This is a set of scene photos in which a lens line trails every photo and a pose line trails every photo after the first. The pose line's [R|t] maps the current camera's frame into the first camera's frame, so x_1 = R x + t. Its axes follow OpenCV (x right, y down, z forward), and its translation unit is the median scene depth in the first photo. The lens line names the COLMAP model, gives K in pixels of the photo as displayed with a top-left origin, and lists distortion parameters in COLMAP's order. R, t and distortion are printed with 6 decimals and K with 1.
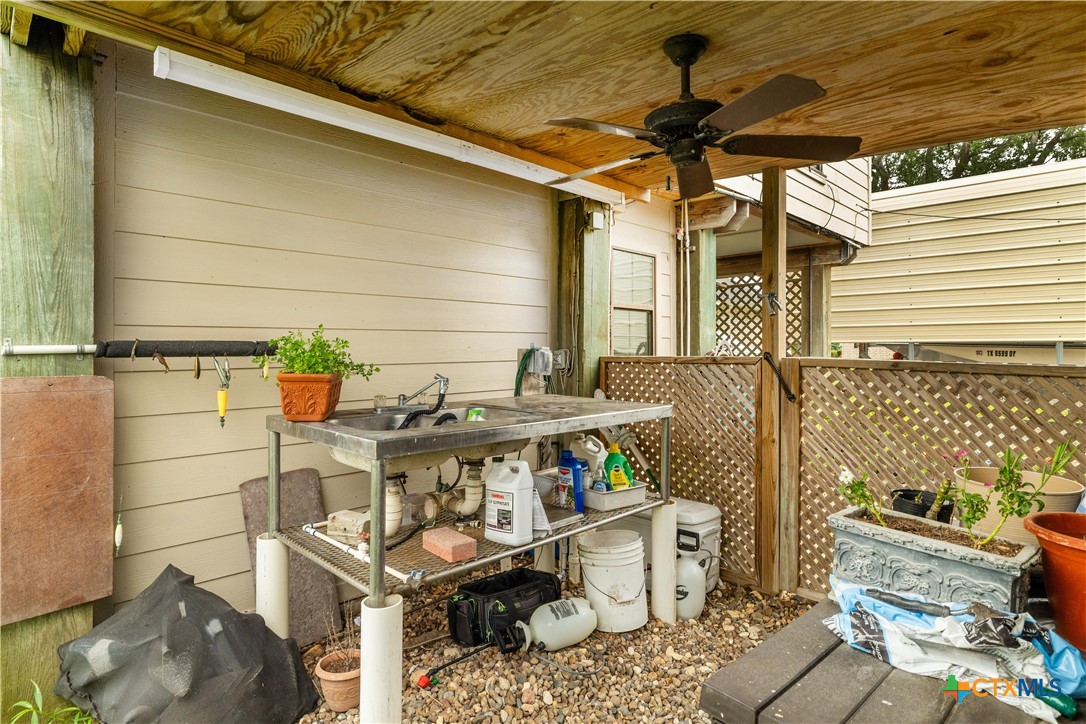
lens RADIAL K [[590.7, 0, 542.7], [0, 590.7, 355.6], [0, 0, 1]] dist [-0.001739, -0.000215]
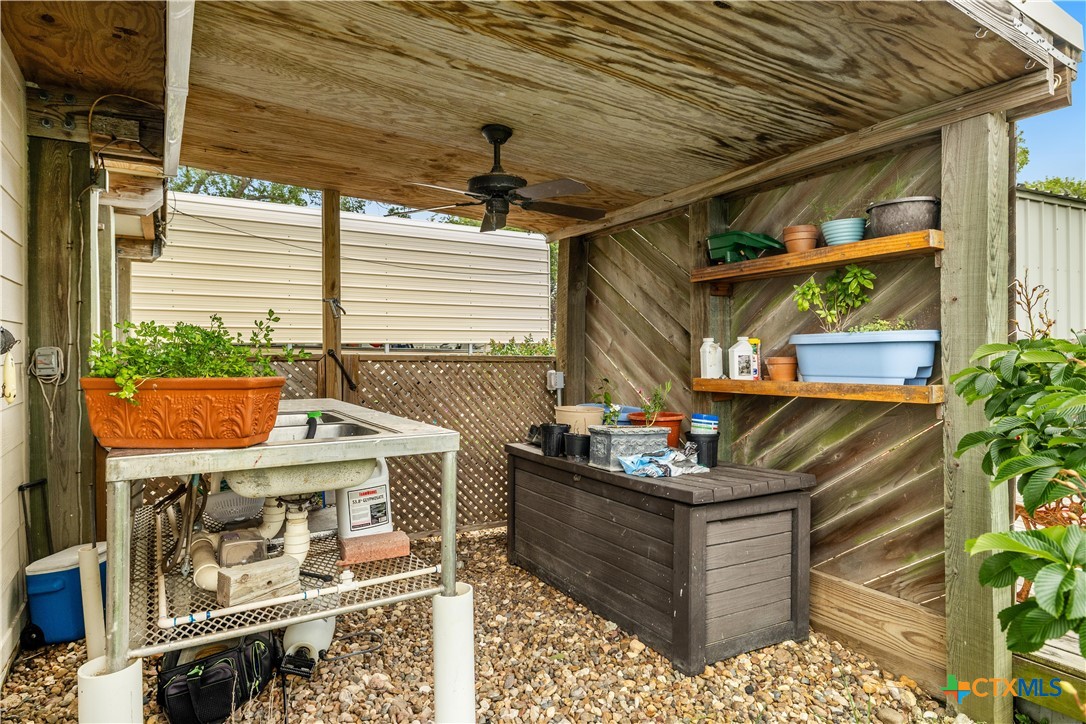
lens RADIAL K [[603.3, 0, 543.0], [0, 603.3, 362.0], [0, 0, 1]] dist [-0.000858, -0.000285]
pose [[0.244645, -0.020747, 0.969391, -0.663331], [0.014480, 0.999738, 0.017742, 0.002989], [-0.969505, 0.009696, 0.244881, 0.314576]]
